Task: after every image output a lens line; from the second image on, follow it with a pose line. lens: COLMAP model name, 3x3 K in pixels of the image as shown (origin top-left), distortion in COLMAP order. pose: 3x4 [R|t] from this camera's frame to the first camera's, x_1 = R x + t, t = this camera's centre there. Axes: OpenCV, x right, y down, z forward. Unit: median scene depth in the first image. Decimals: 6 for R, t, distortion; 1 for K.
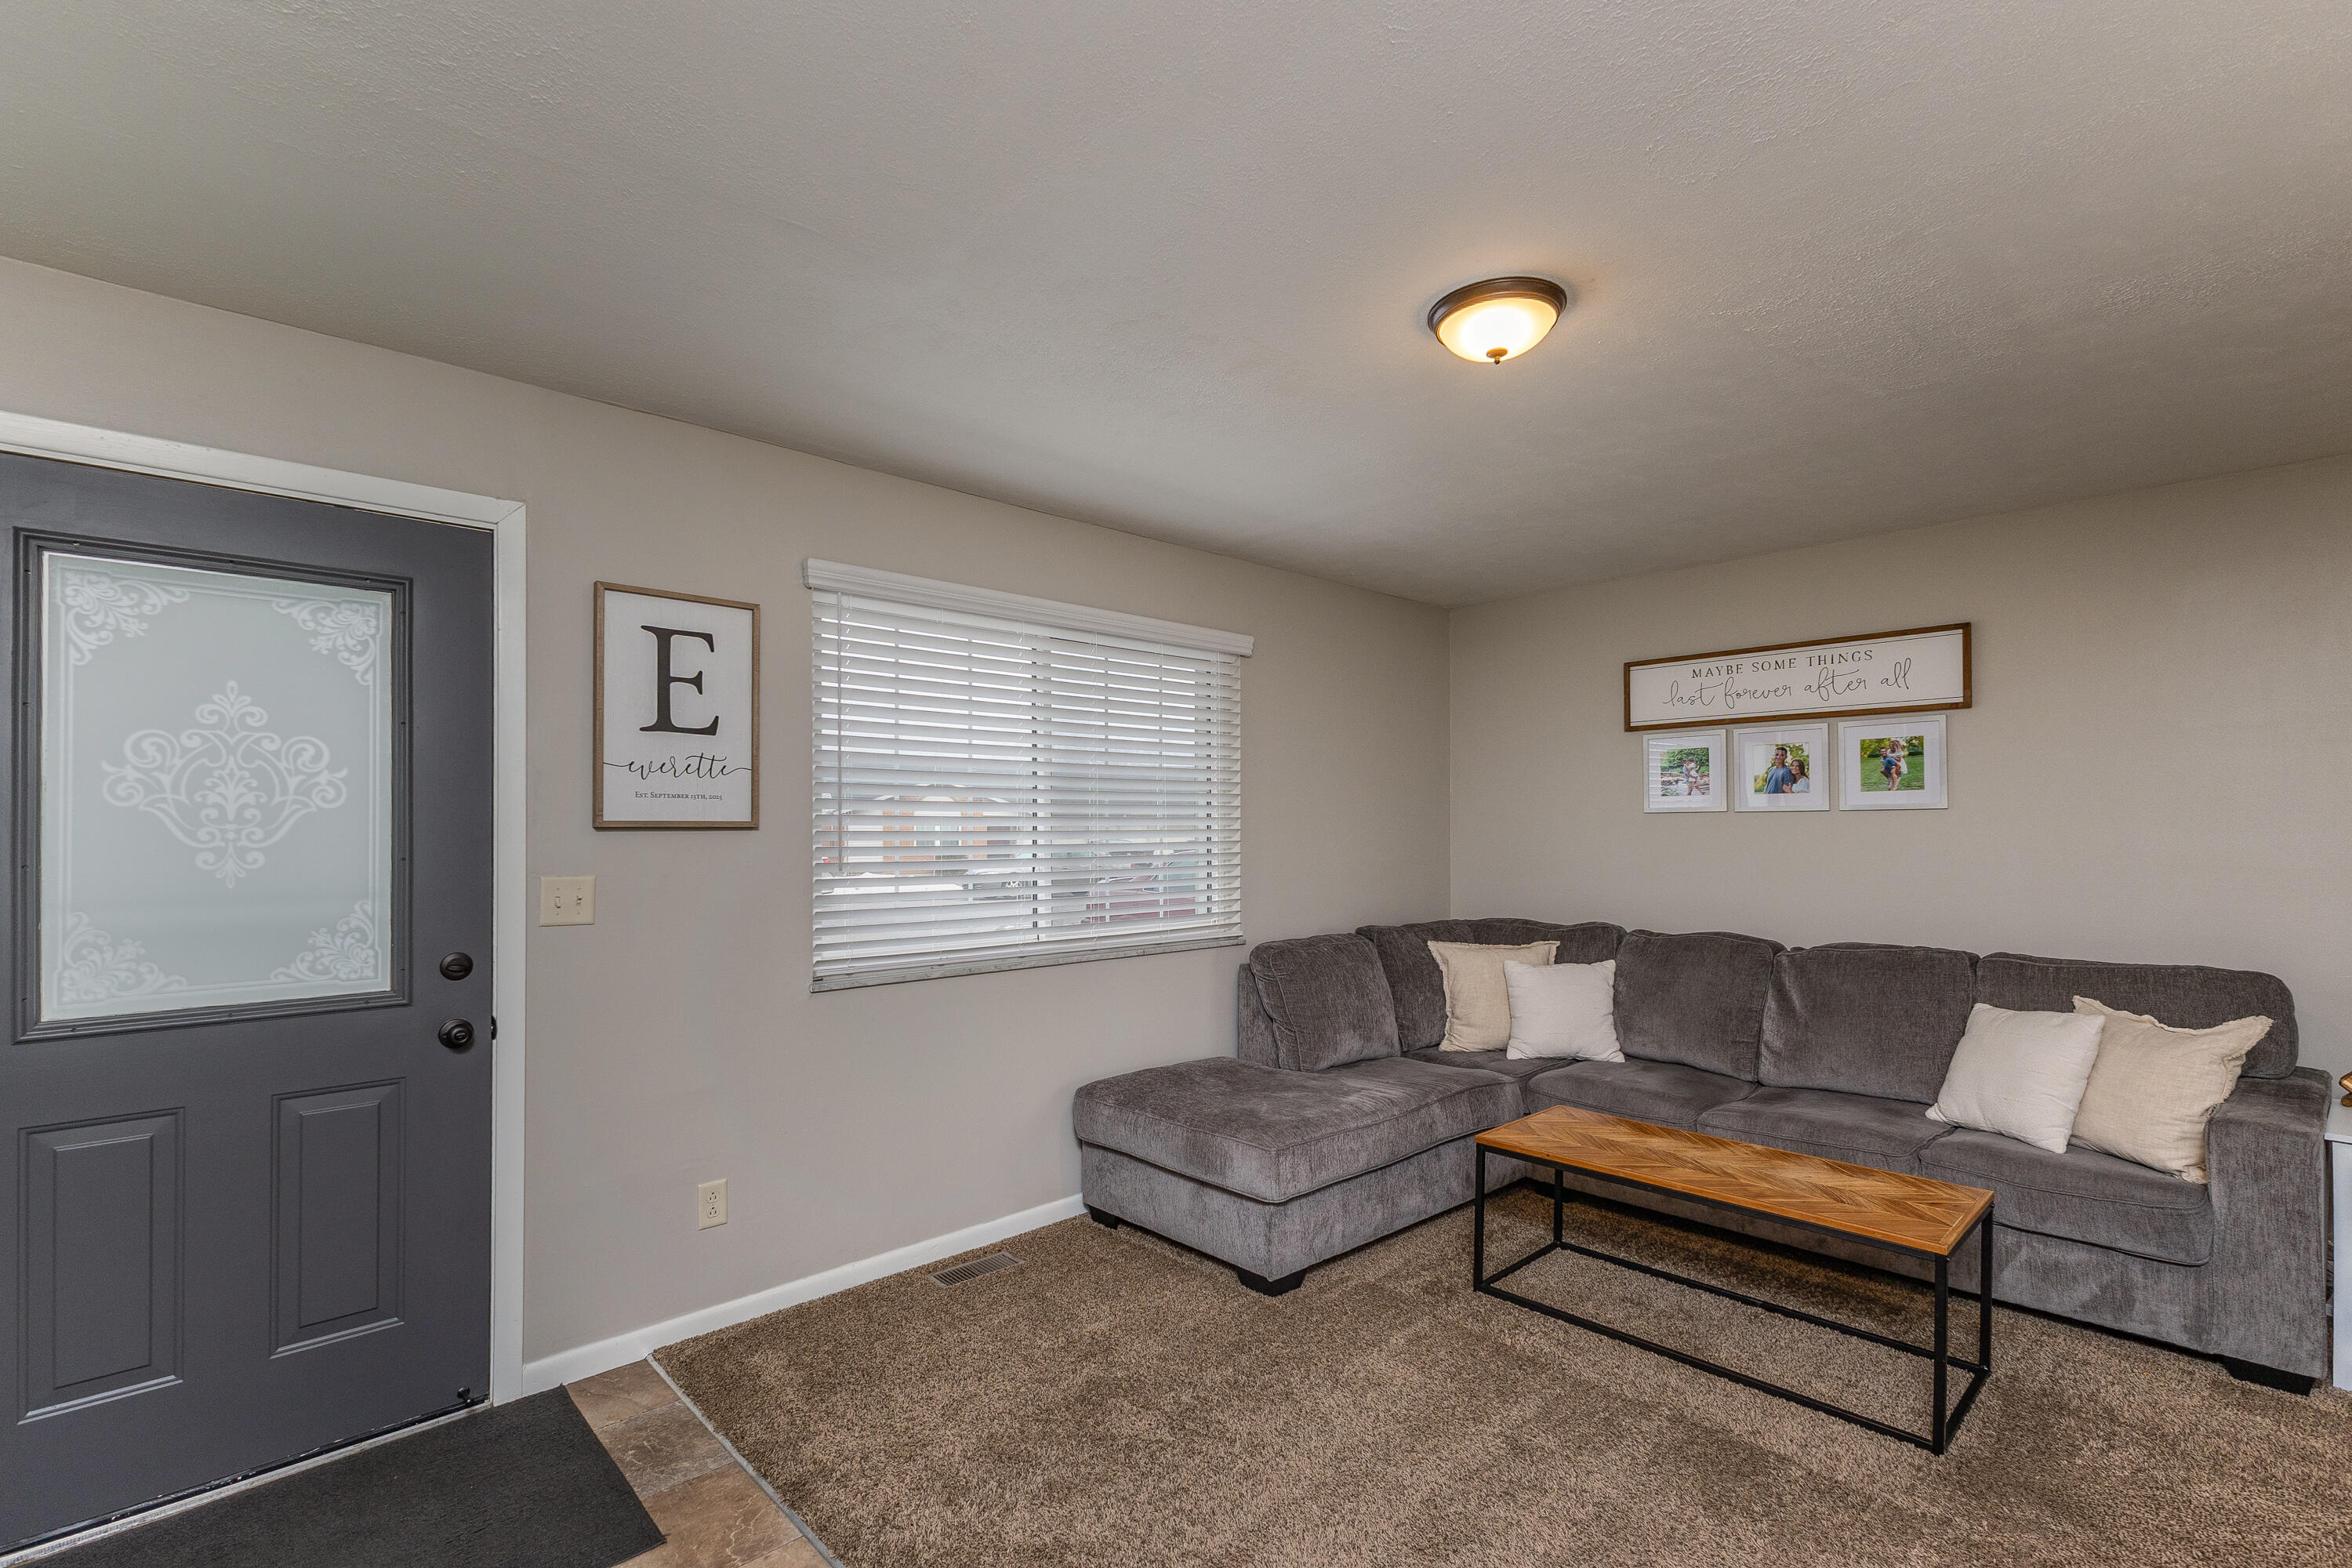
lens RADIAL K [[1063.5, 0, 1182.0], [0, 1063.5, 815.3], [0, 0, 1]] dist [0.000888, 0.000043]
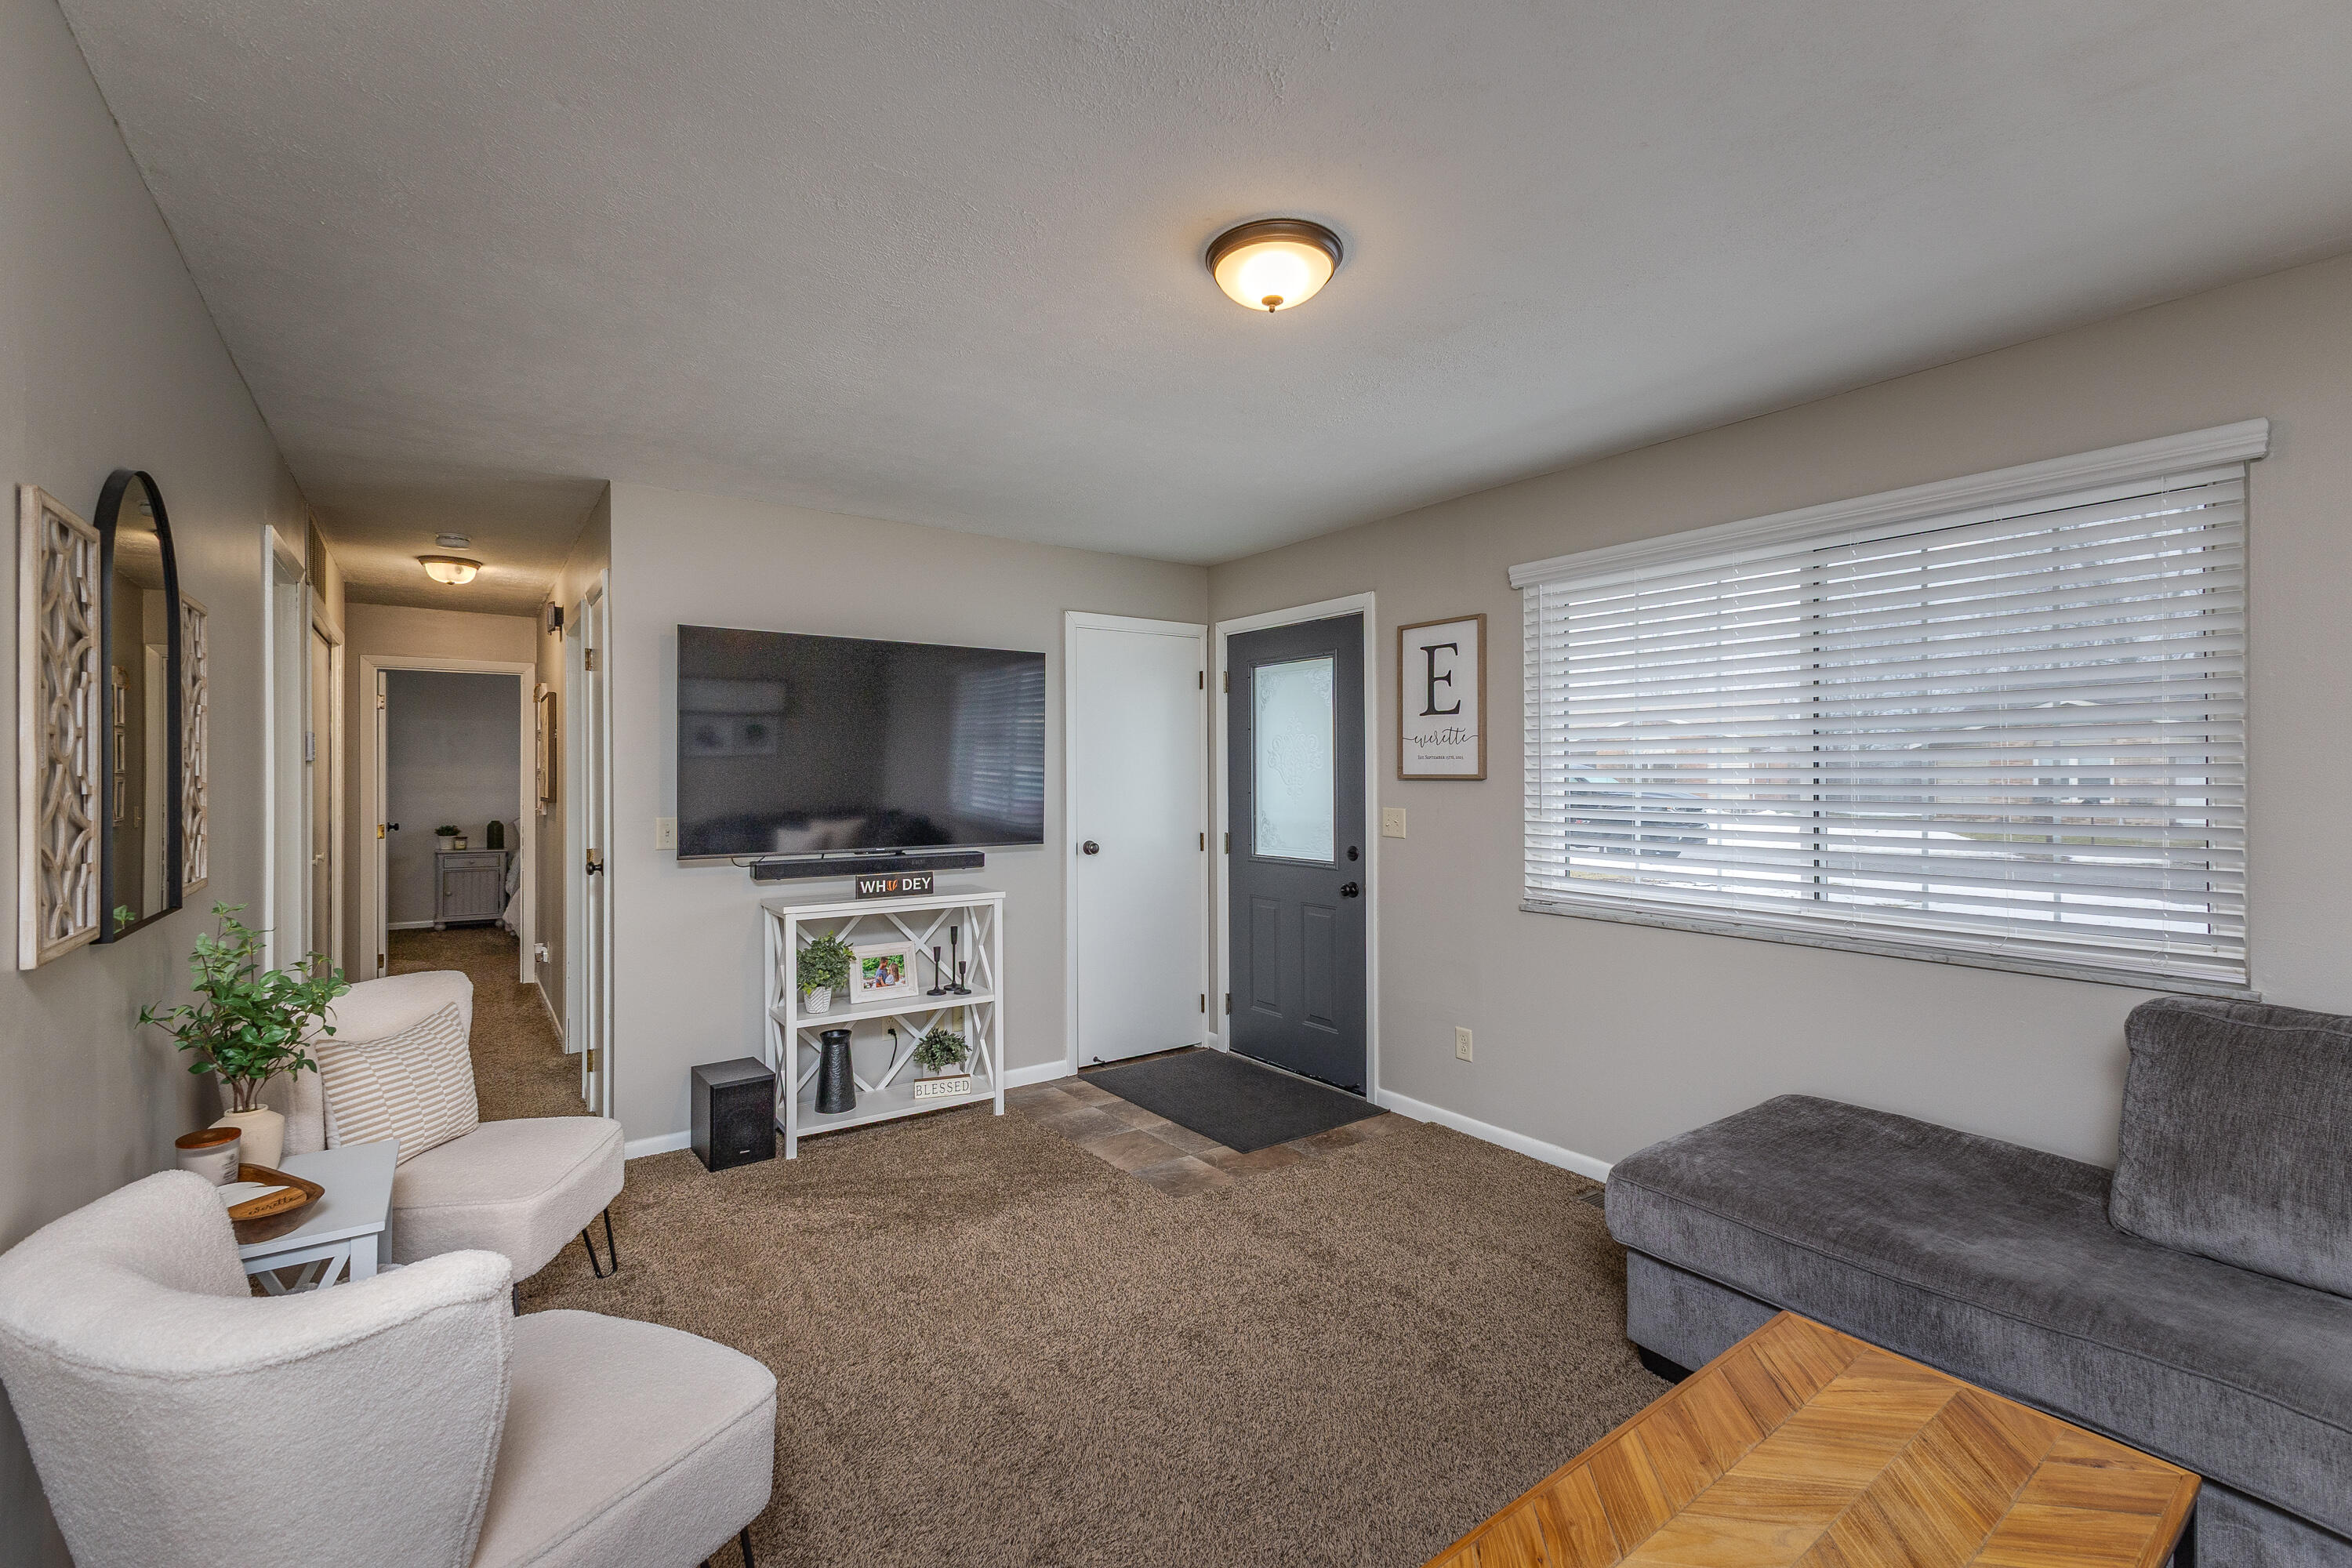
lens RADIAL K [[1003.7, 0, 1179.8], [0, 1003.7, 774.0], [0, 0, 1]] dist [0.000651, 0.000013]
pose [[-0.123491, 0.001964, -0.992344, 0.956280], [0.013134, 0.999914, 0.000345, -0.000286], [0.992259, -0.012991, -0.123506, 0.813291]]
